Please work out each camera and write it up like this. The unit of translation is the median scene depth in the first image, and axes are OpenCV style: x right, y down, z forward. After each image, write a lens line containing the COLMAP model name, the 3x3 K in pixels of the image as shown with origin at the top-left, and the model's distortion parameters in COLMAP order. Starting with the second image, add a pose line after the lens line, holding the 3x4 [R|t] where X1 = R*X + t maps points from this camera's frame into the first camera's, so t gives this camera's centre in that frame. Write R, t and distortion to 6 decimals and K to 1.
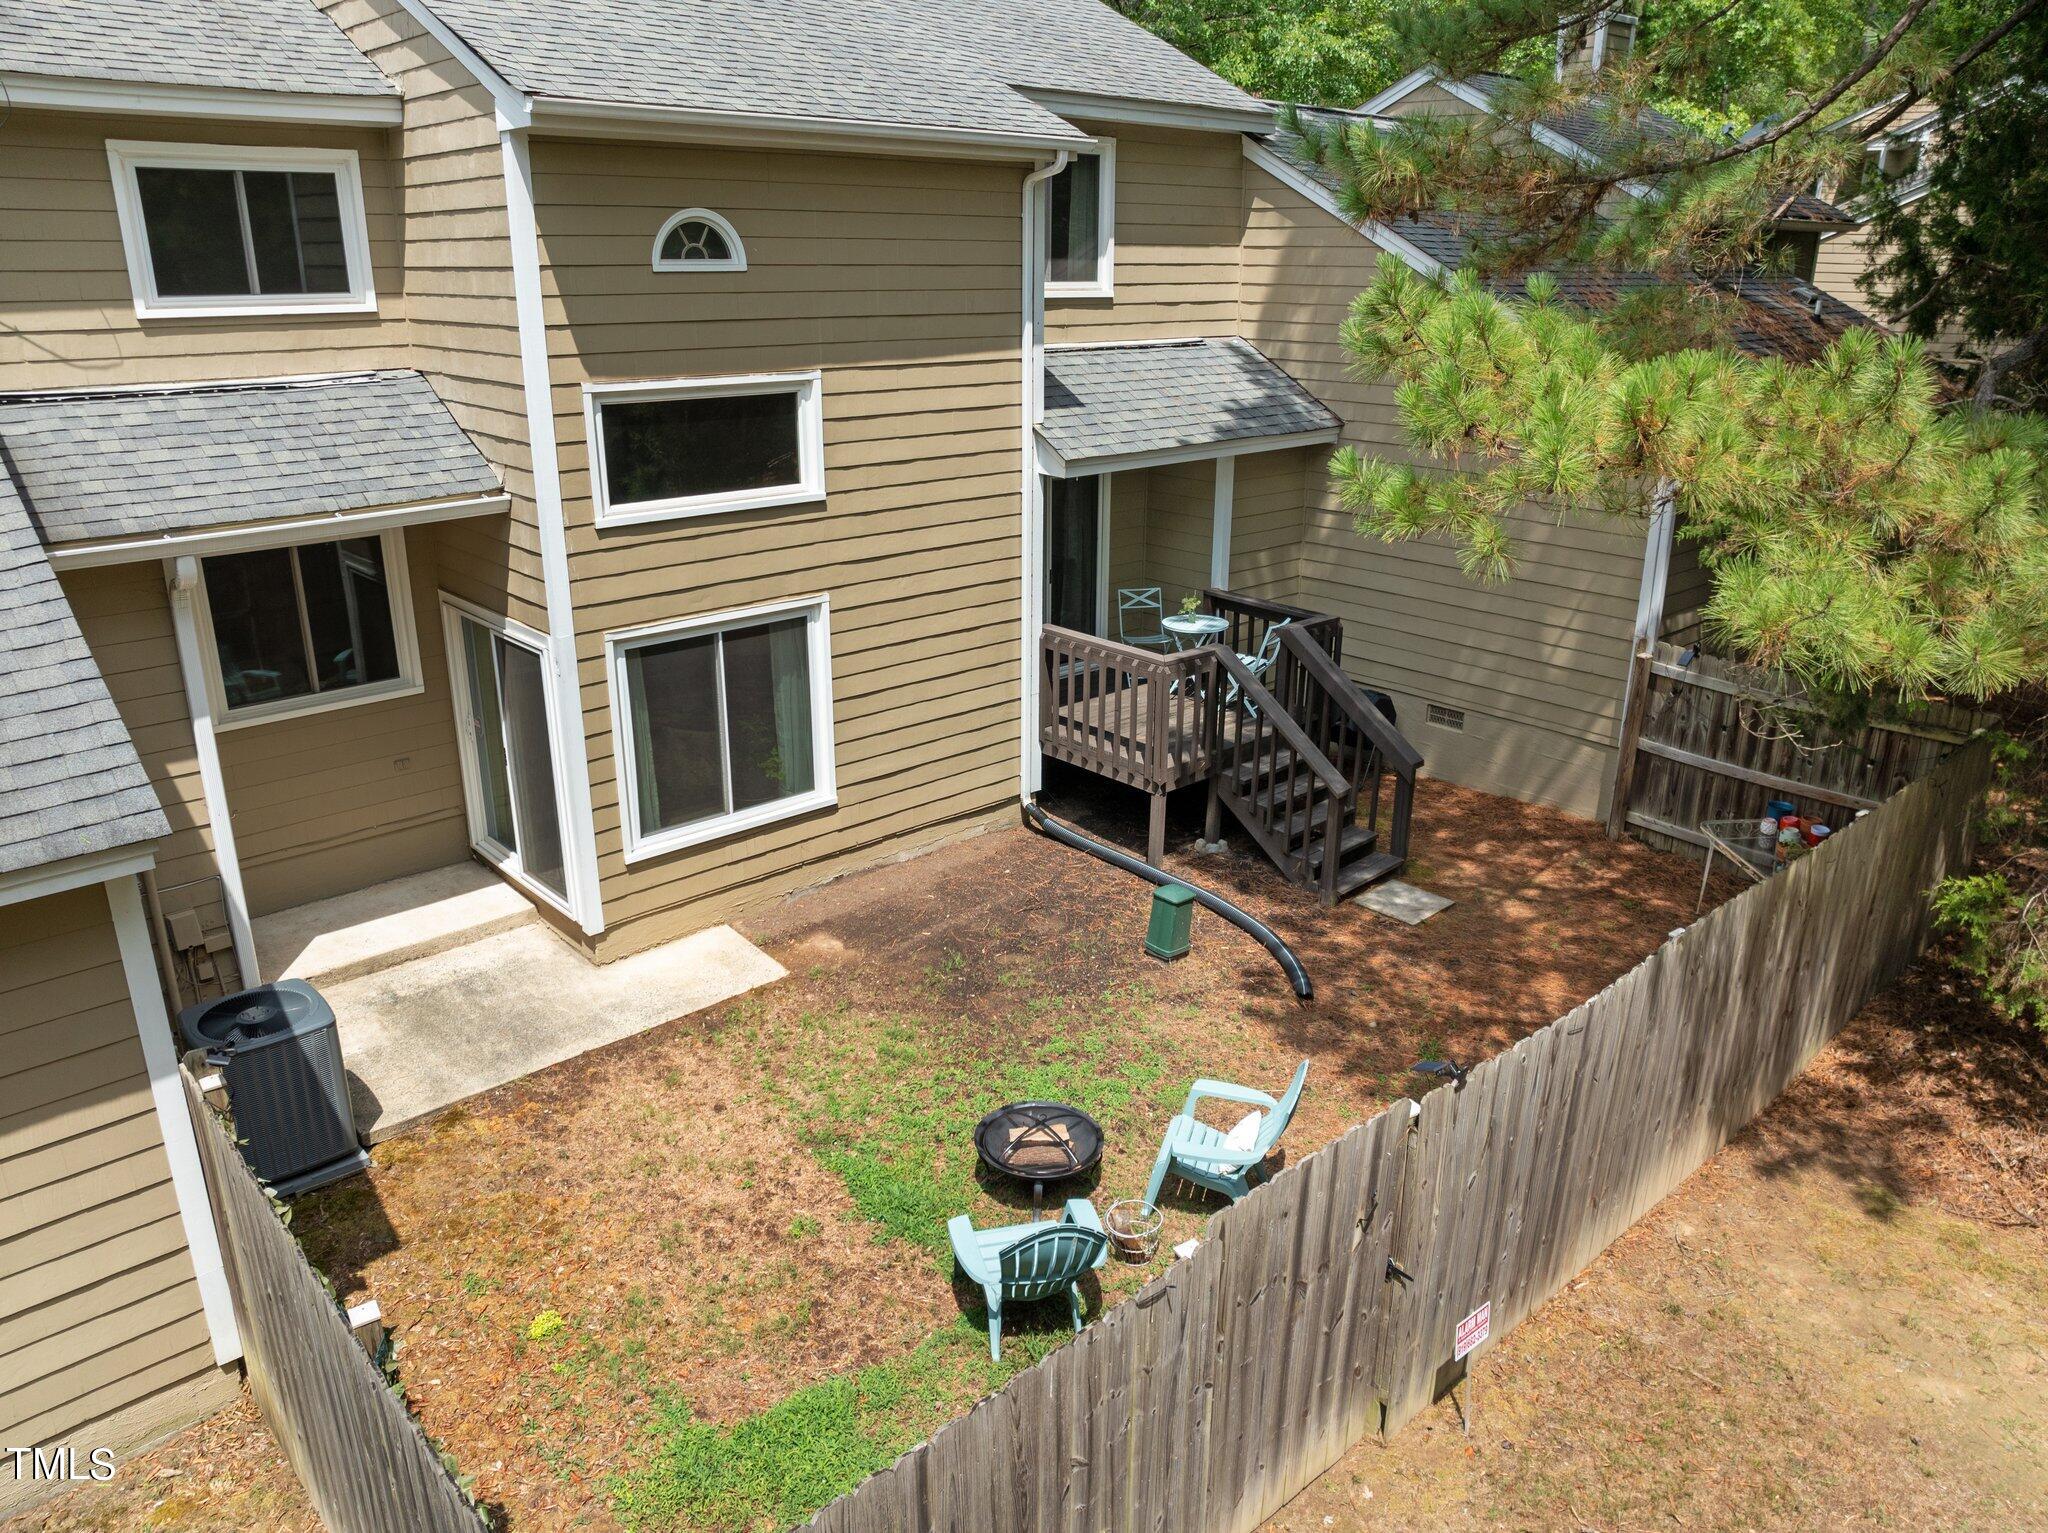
lens RADIAL K [[1423.9, 0, 1025.6], [0, 1423.9, 752.1], [0, 0, 1]] dist [-0.023006, 0.003864]
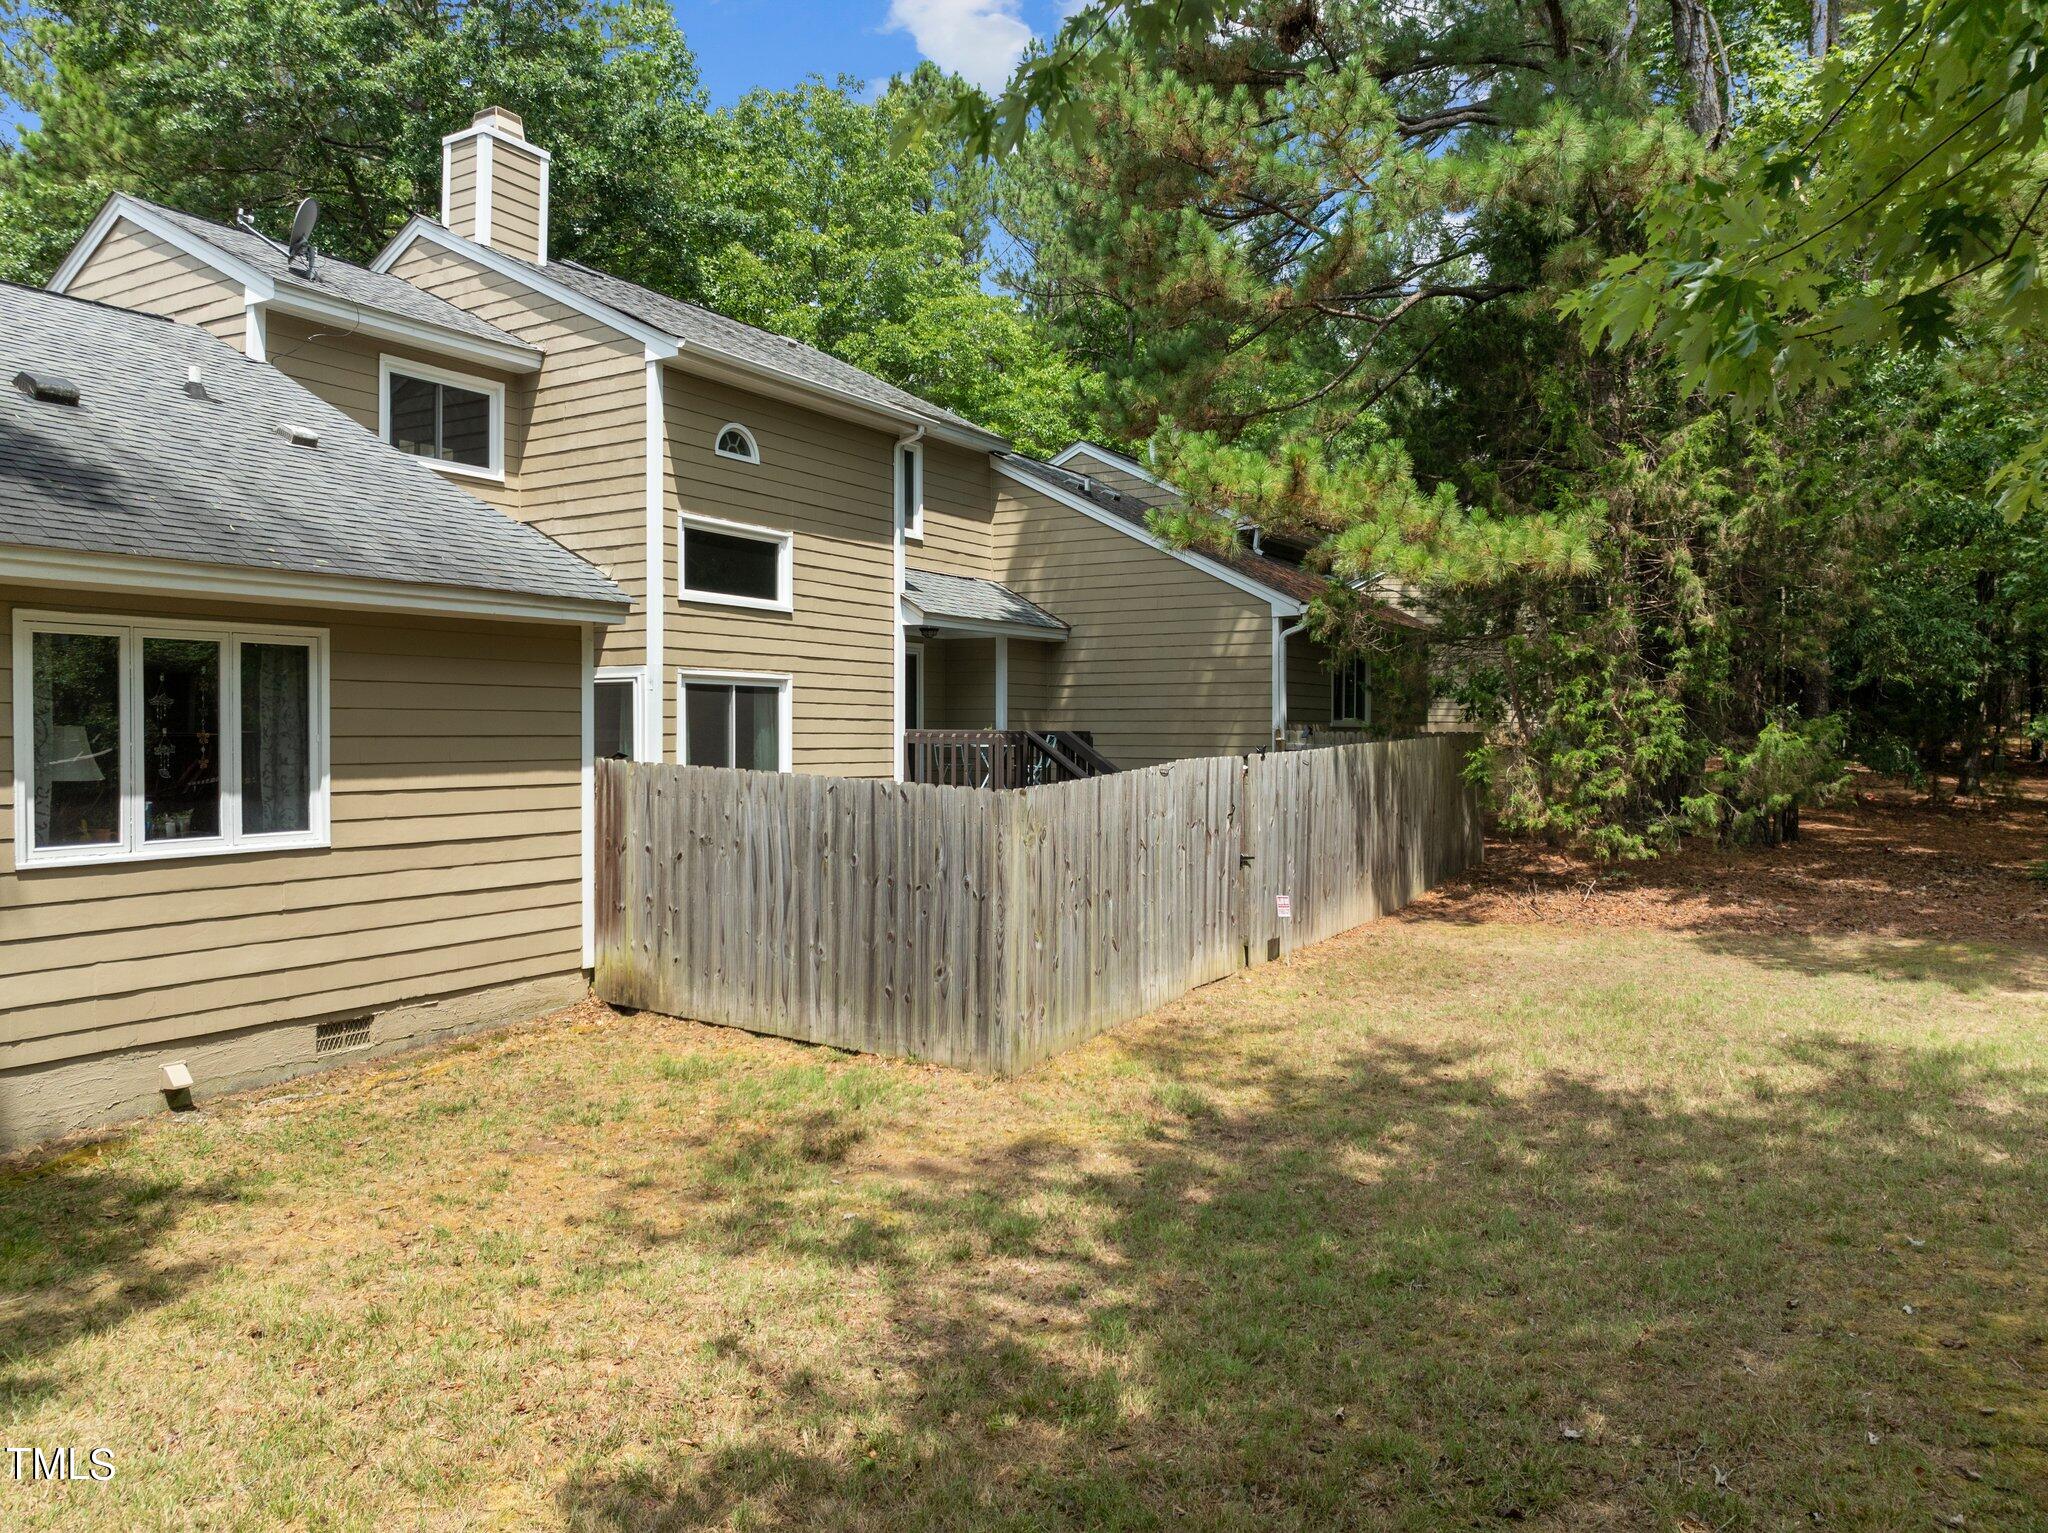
lens RADIAL K [[1427.6, 0, 1024.0], [0, 1427.6, 766.5], [0, 0, 1]] dist [-0.005691, -0.075686]
pose [[0.958866, -0.005836, 0.283799, -0.352912], [0.089954, 0.954507, -0.284297, 0.463029], [-0.269229, 0.298131, 0.915769, -0.460503]]
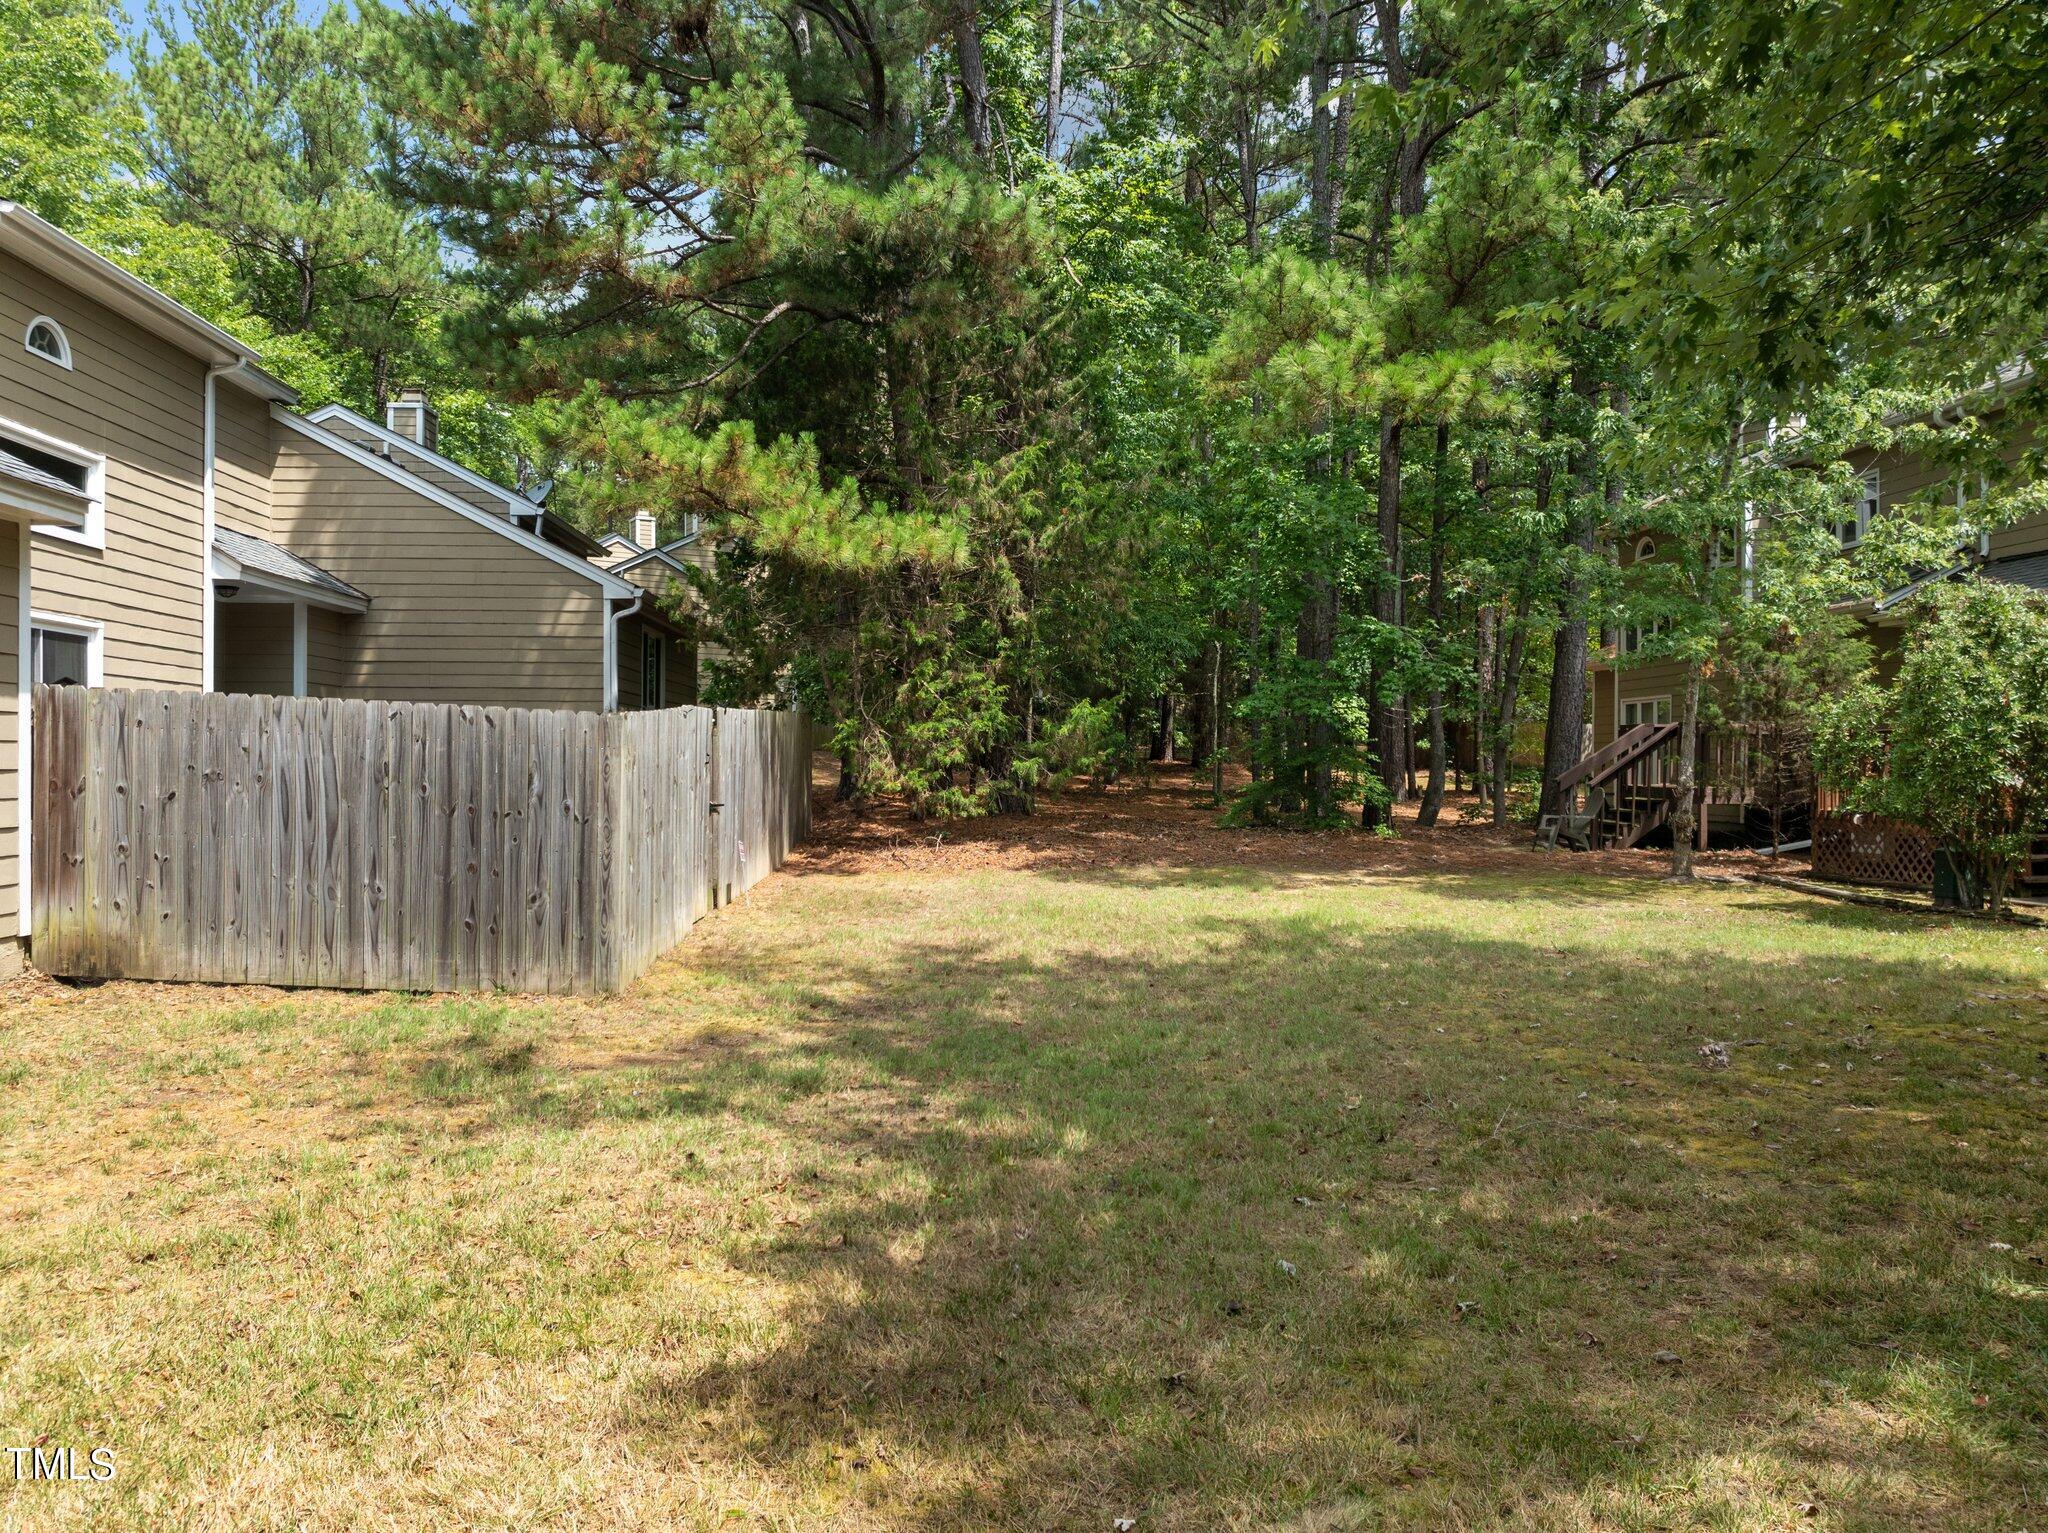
lens RADIAL K [[1437.7, 0, 1021.5], [0, 1437.7, 789.2], [0, 0, 1]] dist [-0.043672, 0.006710]
pose [[0.626874, -0.010236, 0.779054, -0.651179], [0.243413, 0.952435, -0.183351, 0.498105], [-0.740121, 0.304570, 0.599548, -0.362848]]
